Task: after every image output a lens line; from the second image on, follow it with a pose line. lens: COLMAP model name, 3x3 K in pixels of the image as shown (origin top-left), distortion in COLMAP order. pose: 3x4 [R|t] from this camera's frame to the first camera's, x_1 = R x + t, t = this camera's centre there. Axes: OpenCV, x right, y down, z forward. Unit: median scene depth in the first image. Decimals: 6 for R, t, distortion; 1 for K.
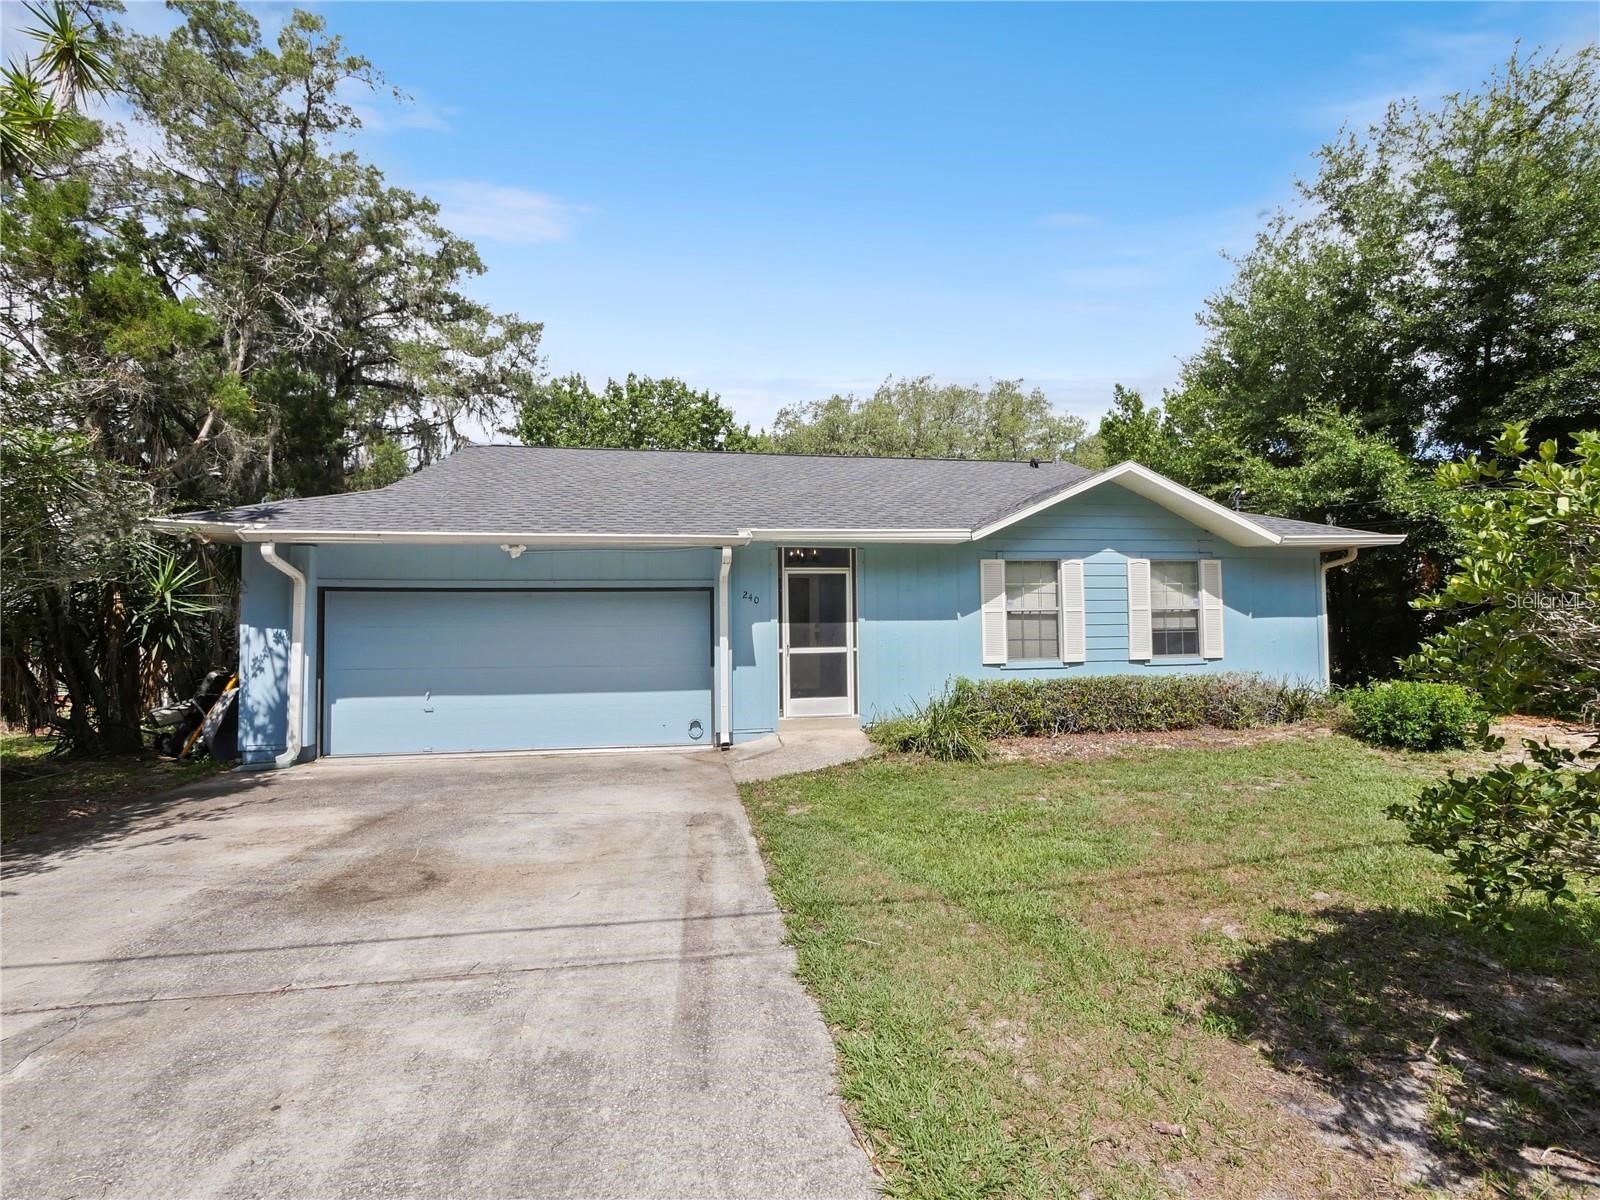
lens RADIAL K [[668.7, 0, 801.4], [0, 668.7, 618.0], [0, 0, 1]] dist [-0.005448, -0.000103]
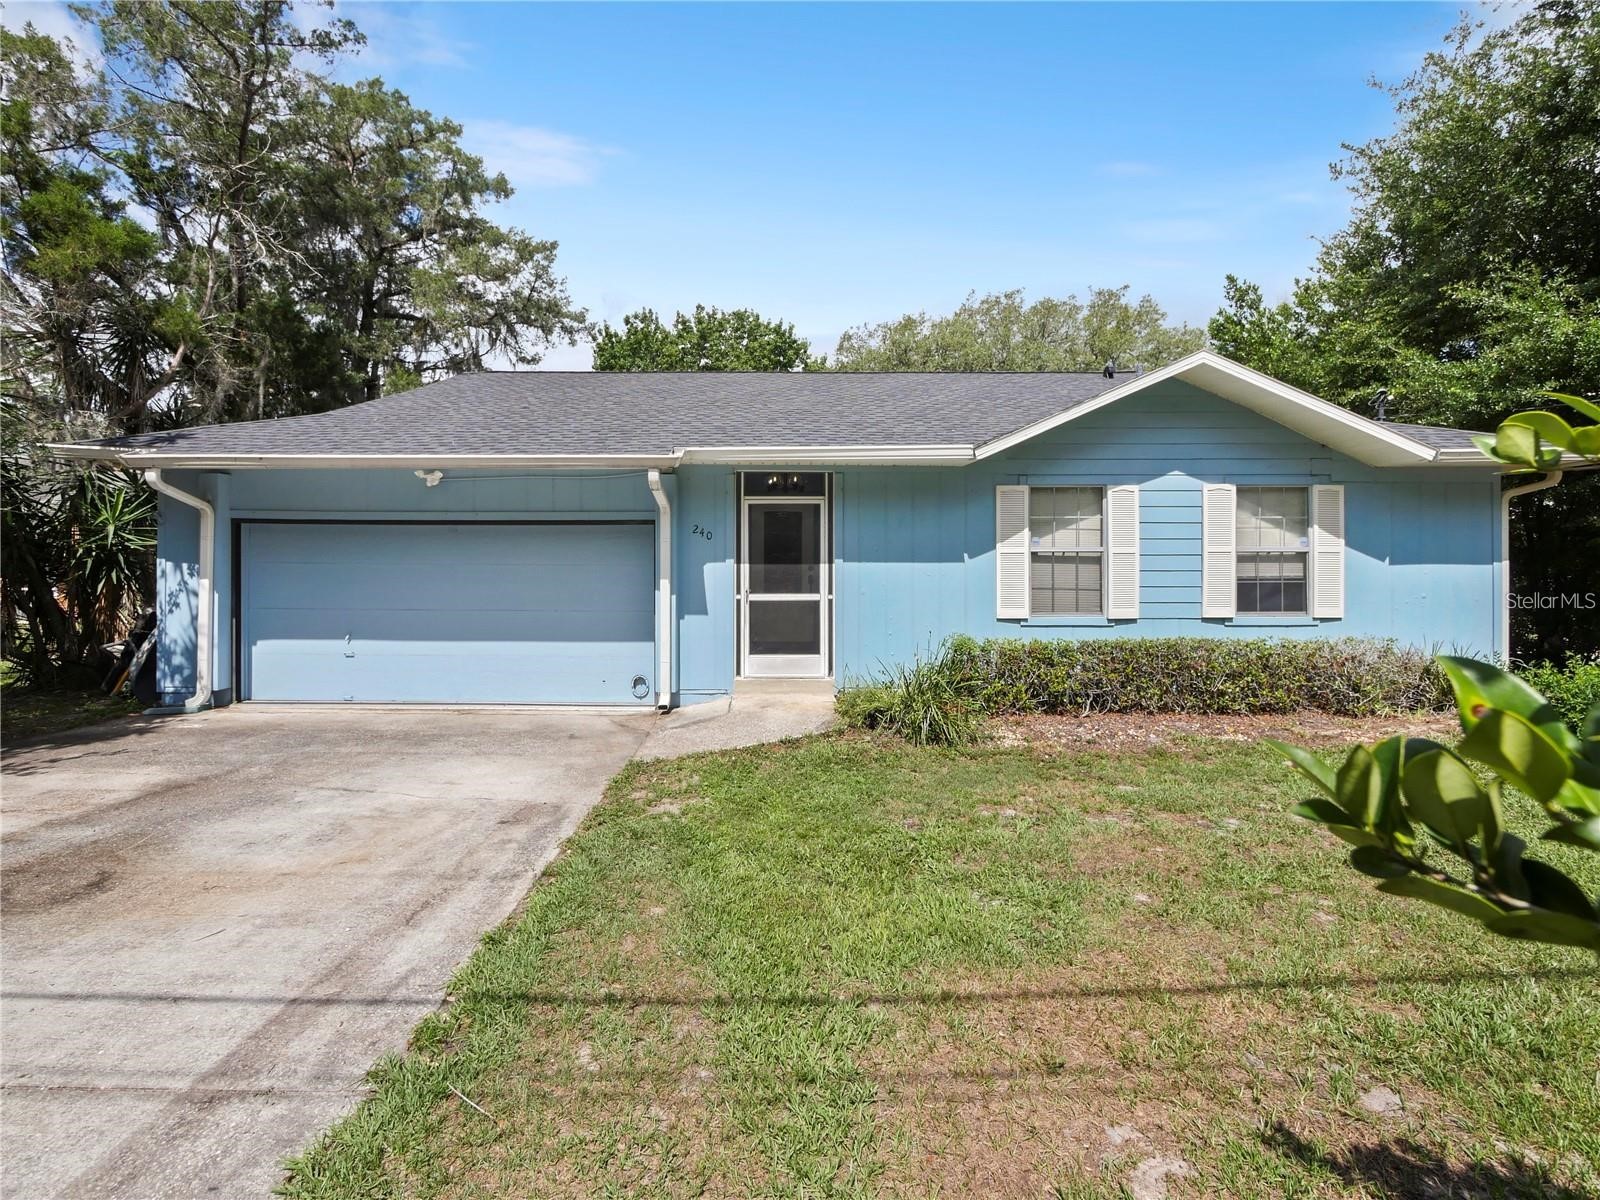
lens RADIAL K [[679.7, 0, 793.2], [0, 679.7, 579.1], [0, 0, 1]] dist [-0.003651, -0.000521]
pose [[0.986028, 0.014885, -0.165912, 0.171487], [-0.010660, 0.999597, 0.026327, 0.003857], [0.166237, -0.024190, 0.985789, 0.175193]]
